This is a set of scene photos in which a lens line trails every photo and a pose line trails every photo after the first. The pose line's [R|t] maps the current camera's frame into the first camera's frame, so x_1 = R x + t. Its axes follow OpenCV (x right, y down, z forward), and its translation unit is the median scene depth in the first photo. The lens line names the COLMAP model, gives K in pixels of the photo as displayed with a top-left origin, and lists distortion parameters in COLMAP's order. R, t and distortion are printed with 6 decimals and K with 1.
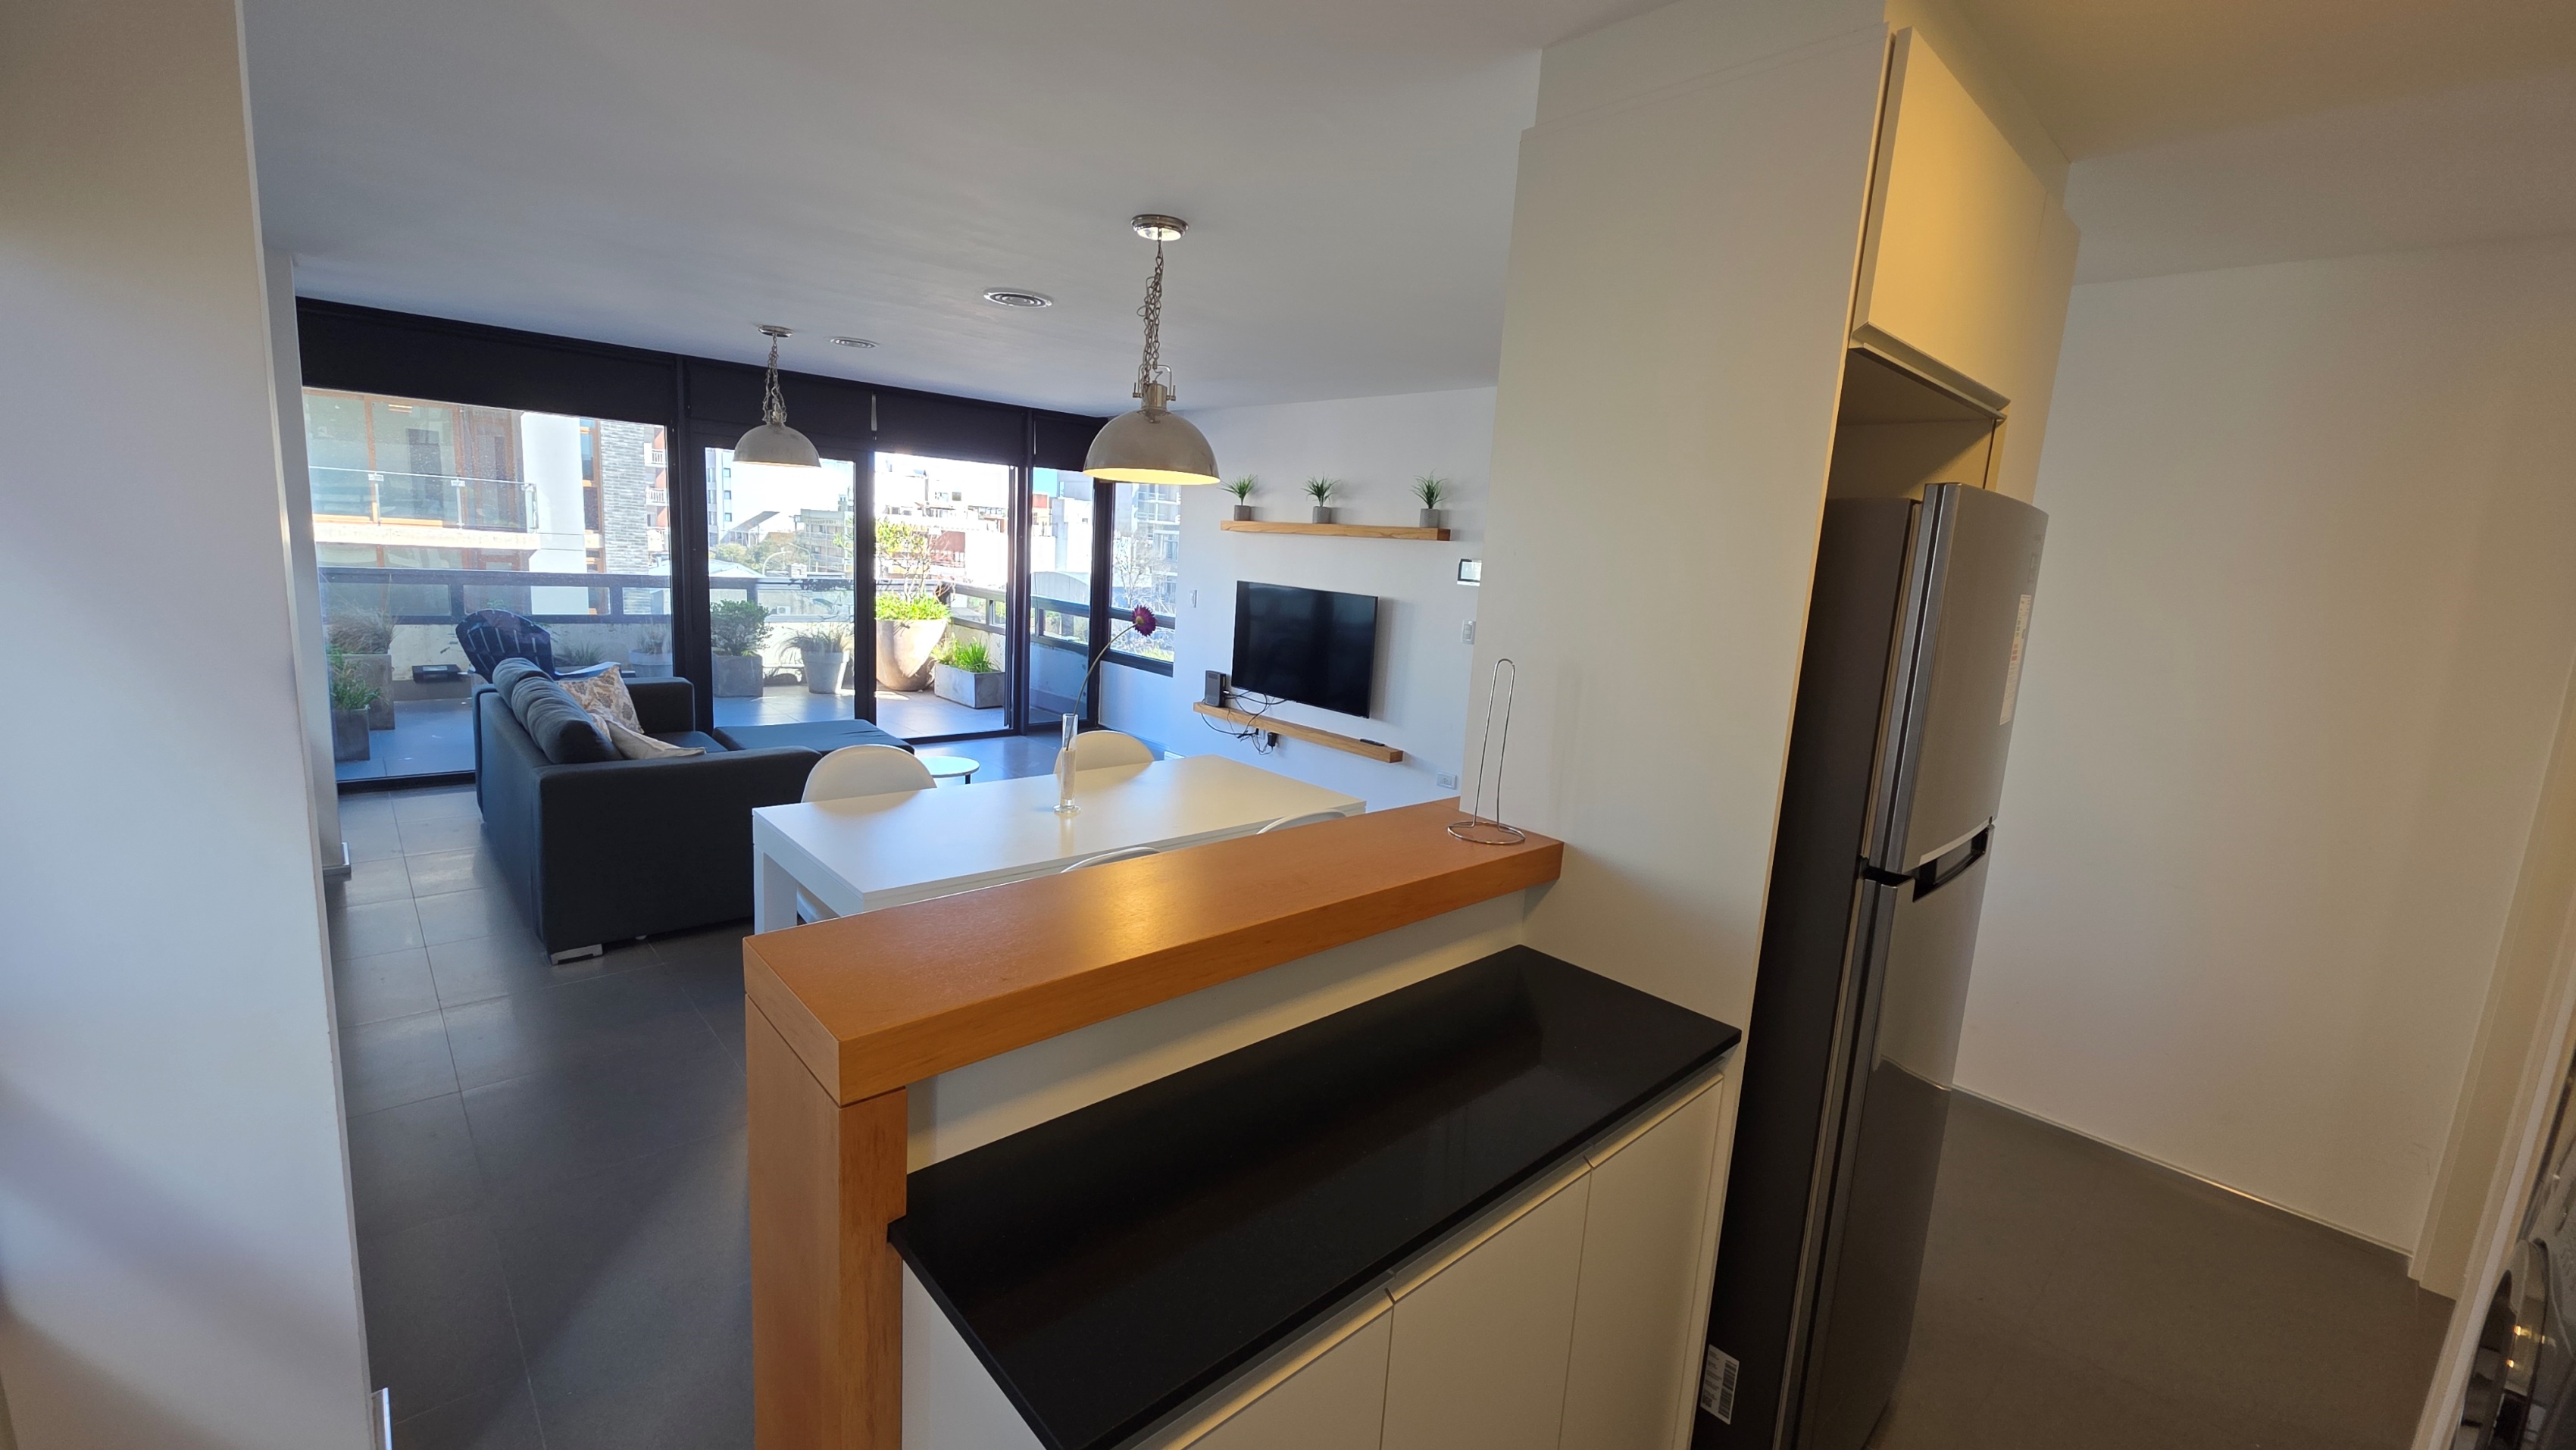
lens RADIAL K [[1021.0, 0, 1290.0], [0, 1021.0, 711.4], [0, 0, 1]] dist [0.014747, -0.009395]
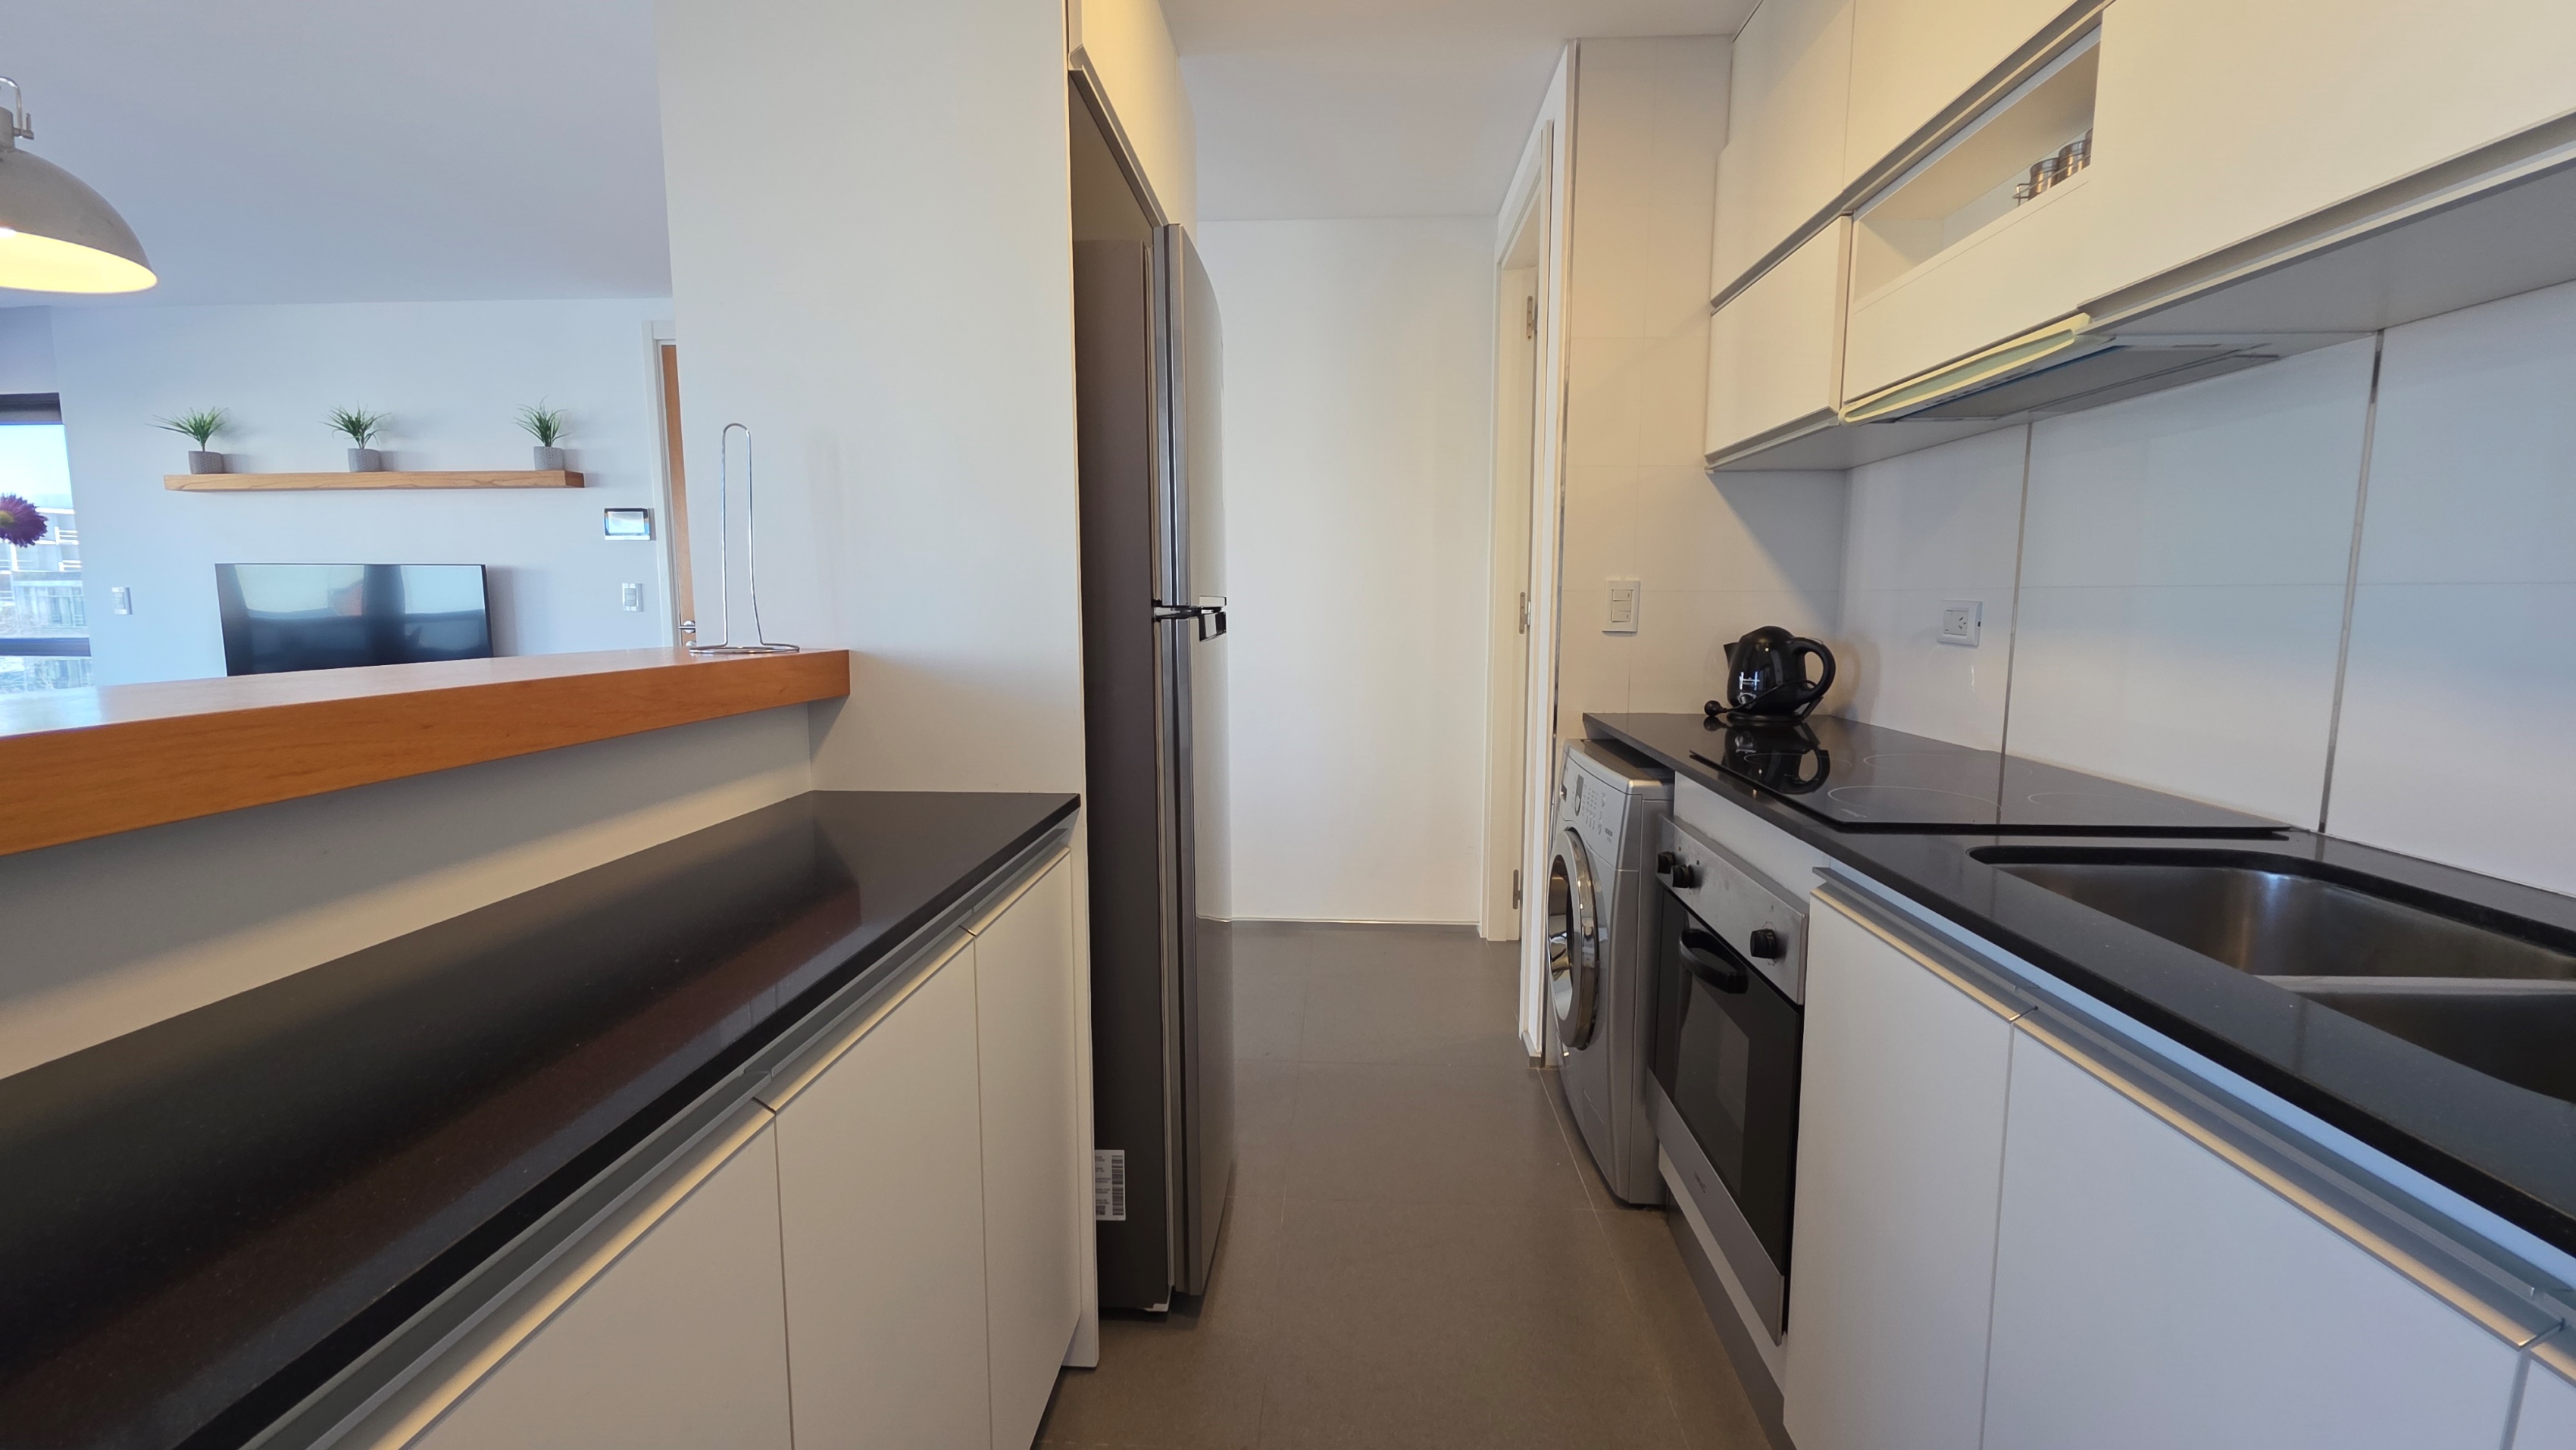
lens RADIAL K [[1017.7, 0, 1298.5], [0, 1017.7, 707.3], [0, 0, 1]] dist [0.001408, -0.003439]
pose [[0.716062, -0.140019, 0.683849, -0.011407], [0.156294, 0.986963, 0.038426, 0.050781], [-0.680314, 0.079366, 0.728611, 0.036595]]
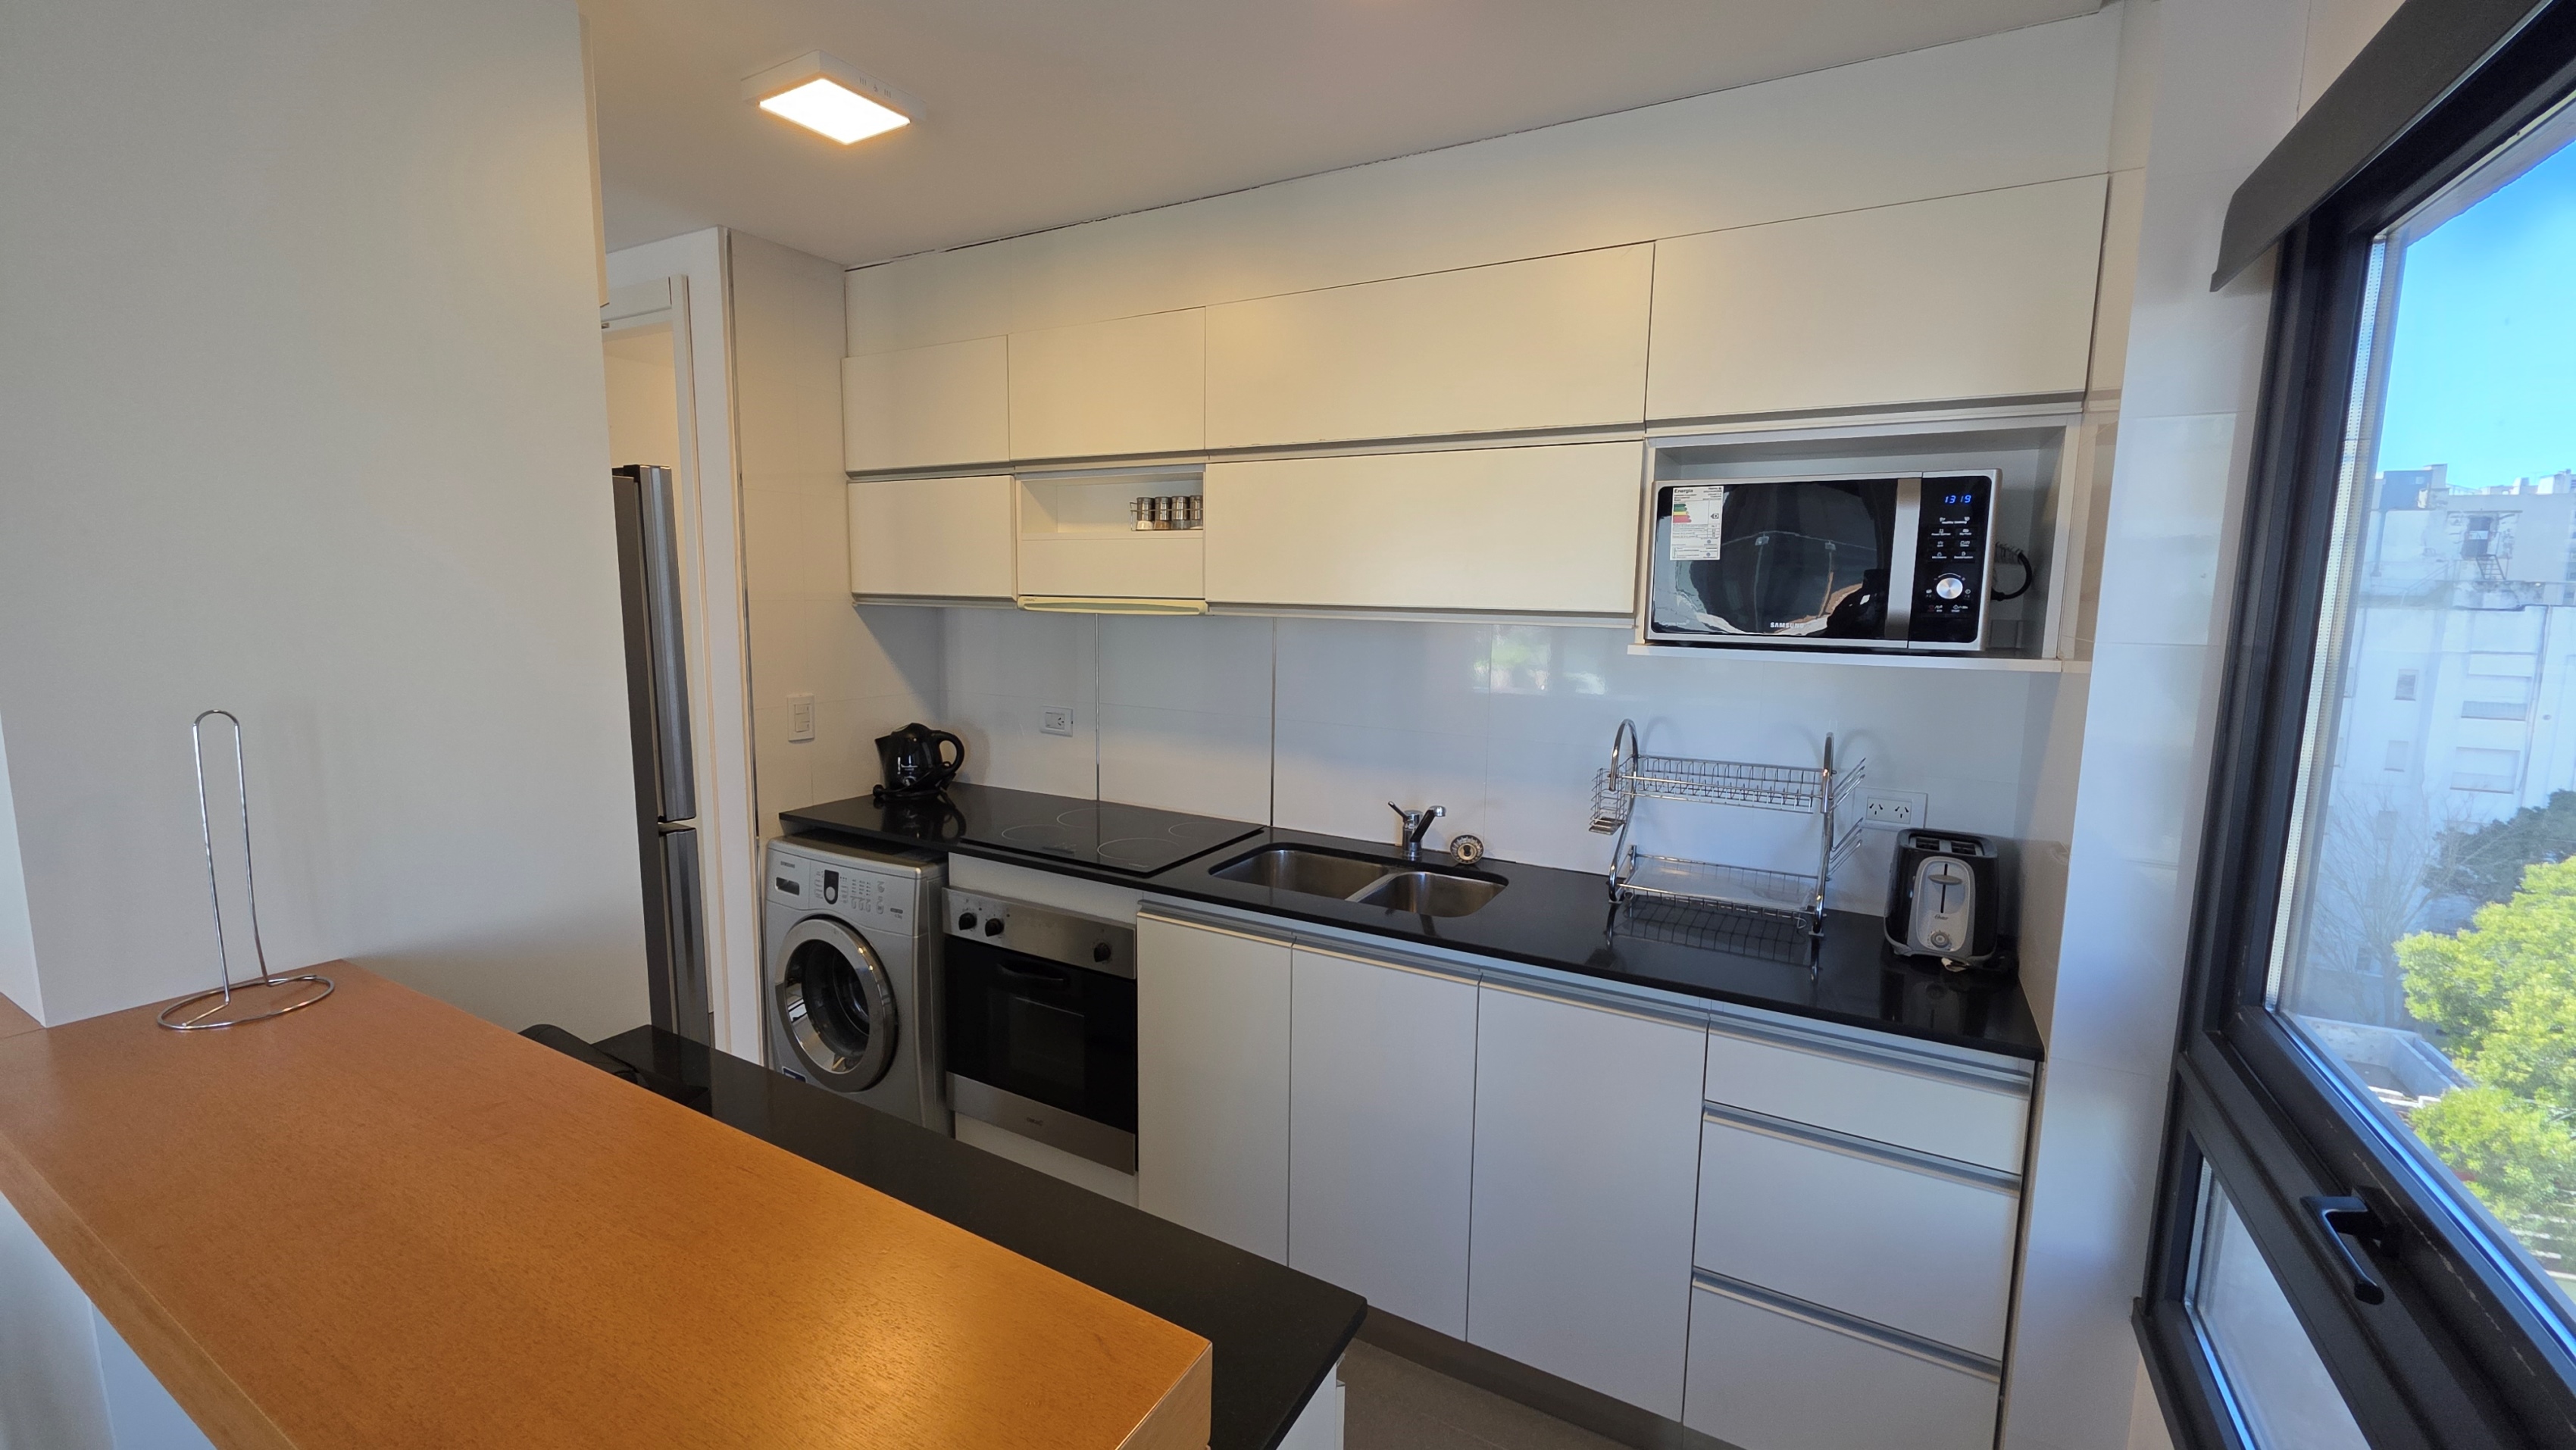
lens RADIAL K [[1021.0, 0, 1290.0], [0, 1021.0, 711.4], [0, 0, 1]] dist [0.014747, -0.009395]
pose [[-0.303177, -0.181085, 0.935570, -0.135718], [0.120072, 0.966694, 0.226019, -0.025563], [-0.945339, 0.180859, -0.271337, 0.138597]]
